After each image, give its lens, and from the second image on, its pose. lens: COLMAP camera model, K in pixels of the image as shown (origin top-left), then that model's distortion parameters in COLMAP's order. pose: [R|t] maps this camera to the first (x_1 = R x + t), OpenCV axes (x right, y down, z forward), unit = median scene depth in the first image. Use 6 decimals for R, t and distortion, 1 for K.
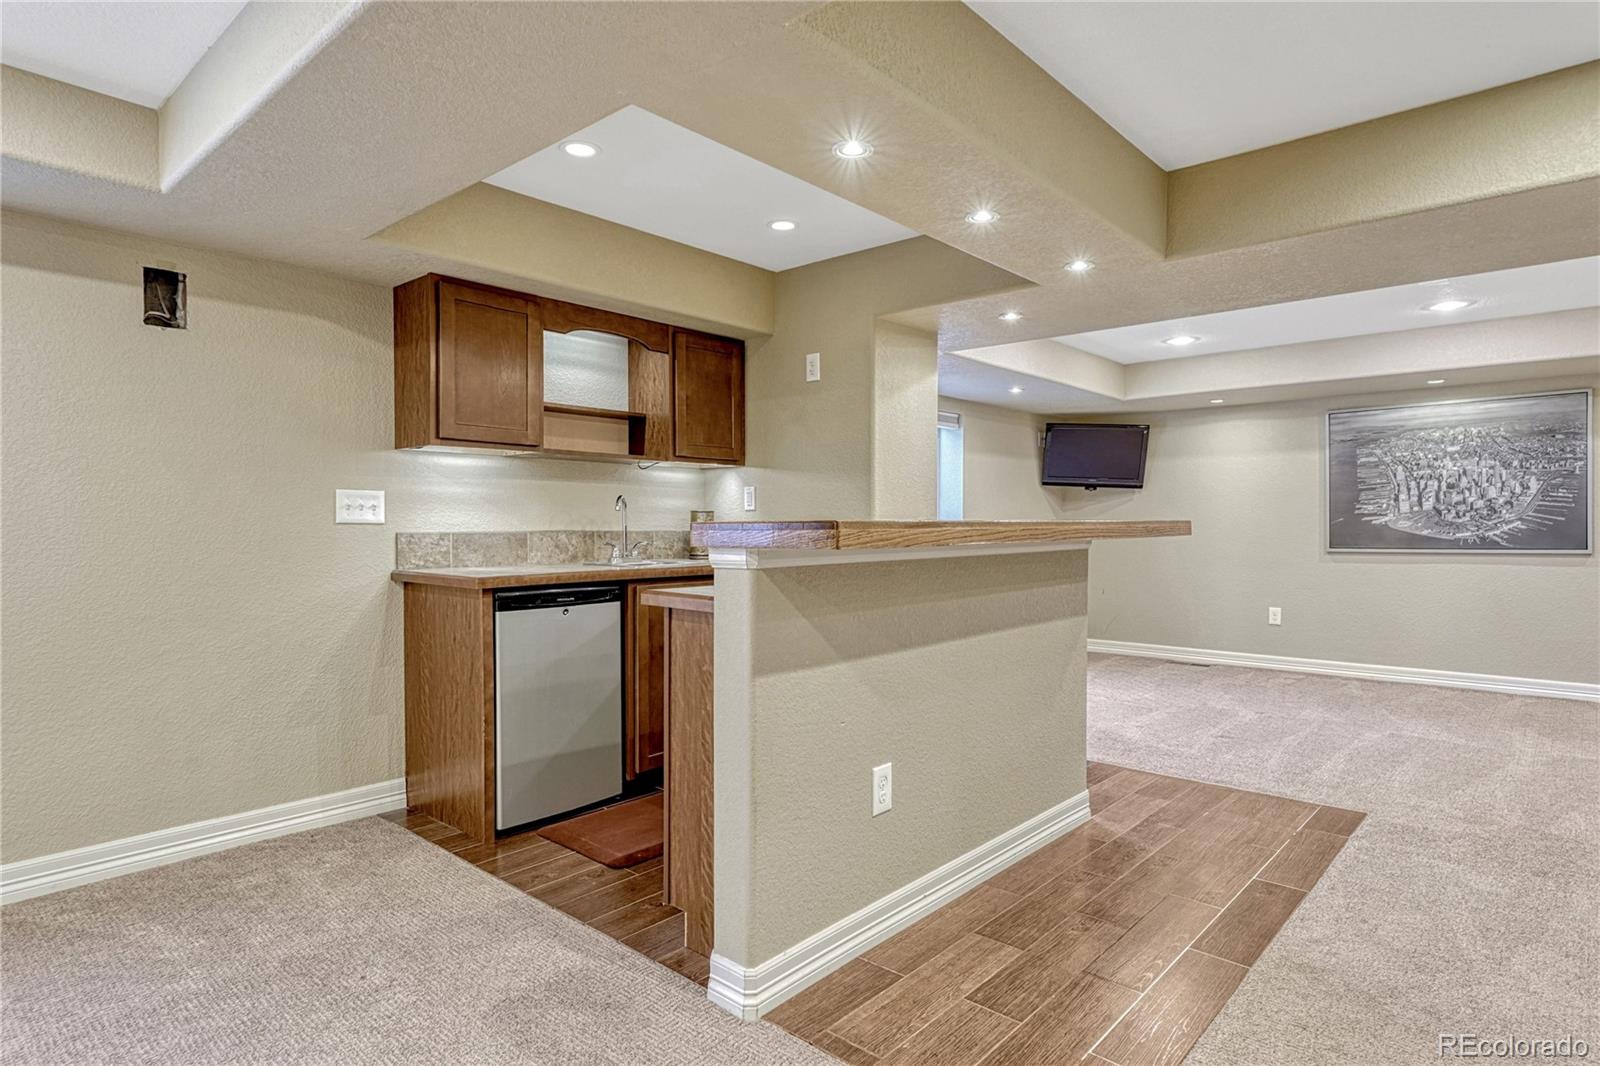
lens RADIAL K [[876.6, 0, 799.2], [0, 876.6, 542.3], [0, 0, 1]] dist [0.008403, 0.000940]
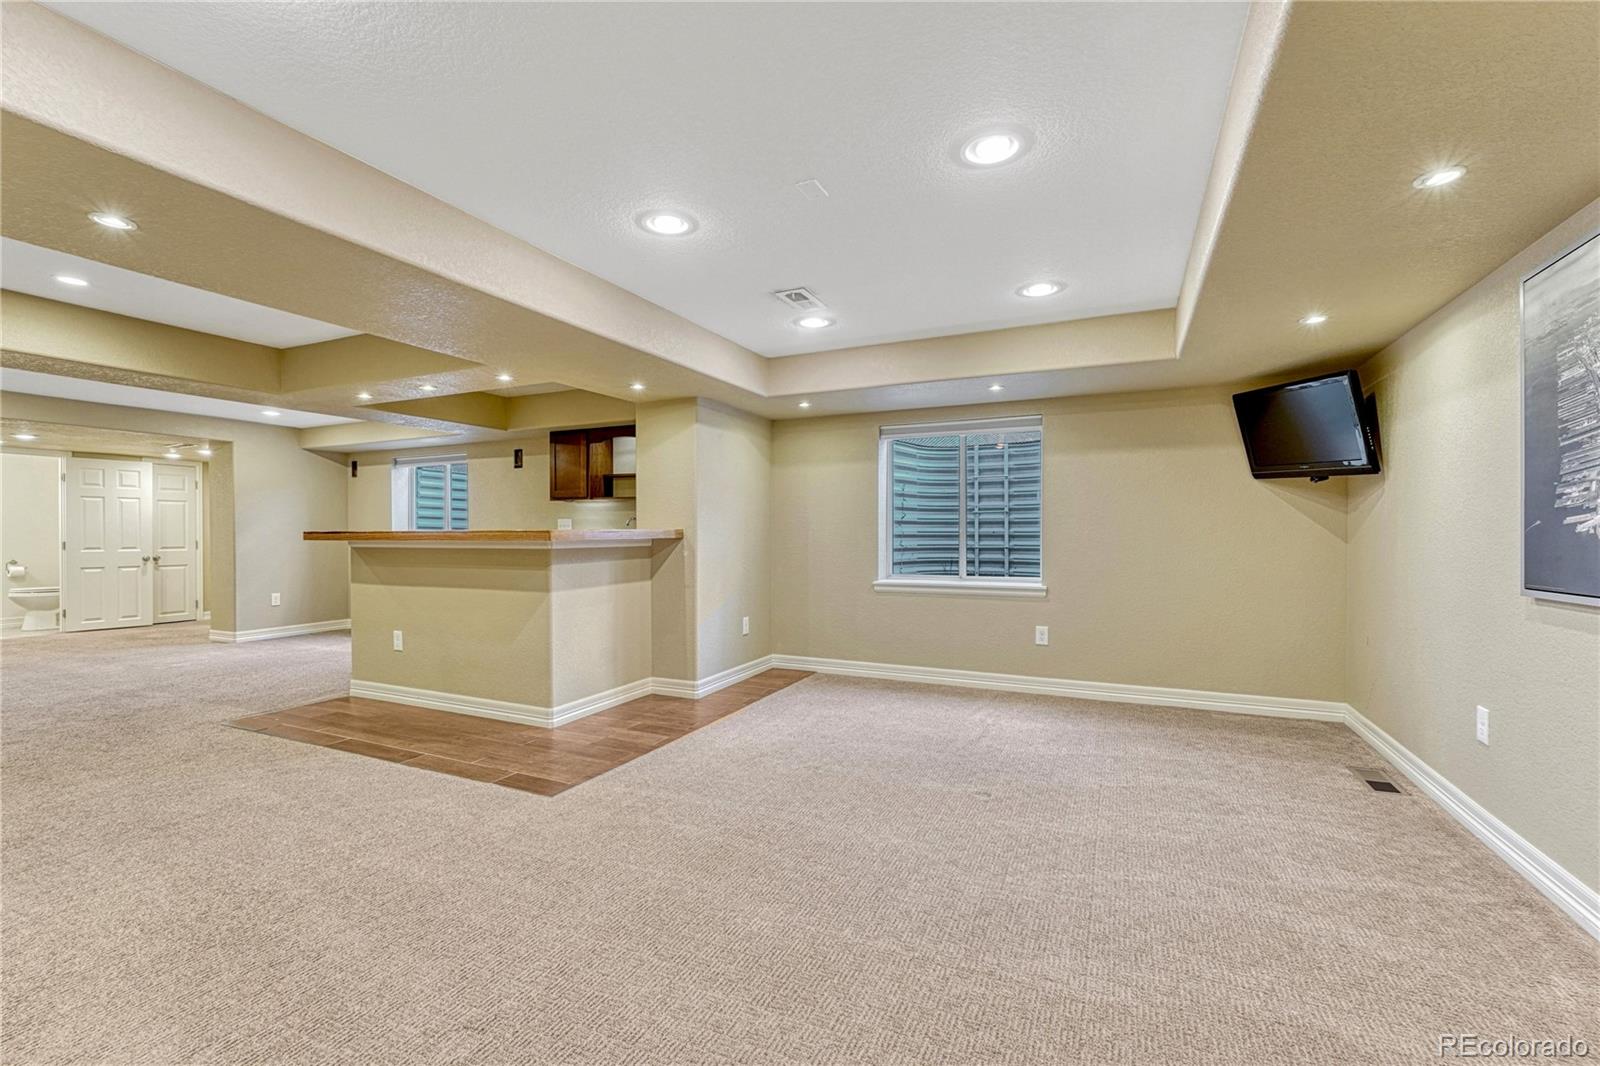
lens RADIAL K [[683.8, 0, 786.0], [0, 683.8, 537.8], [0, 0, 1]] dist [0.003323, 0.000480]
pose [[0.281779, 0.007607, -0.959449, 1.534433], [-0.020265, 0.999793, 0.001975, -0.021997], [0.959265, 0.018886, 0.281875, 1.028133]]
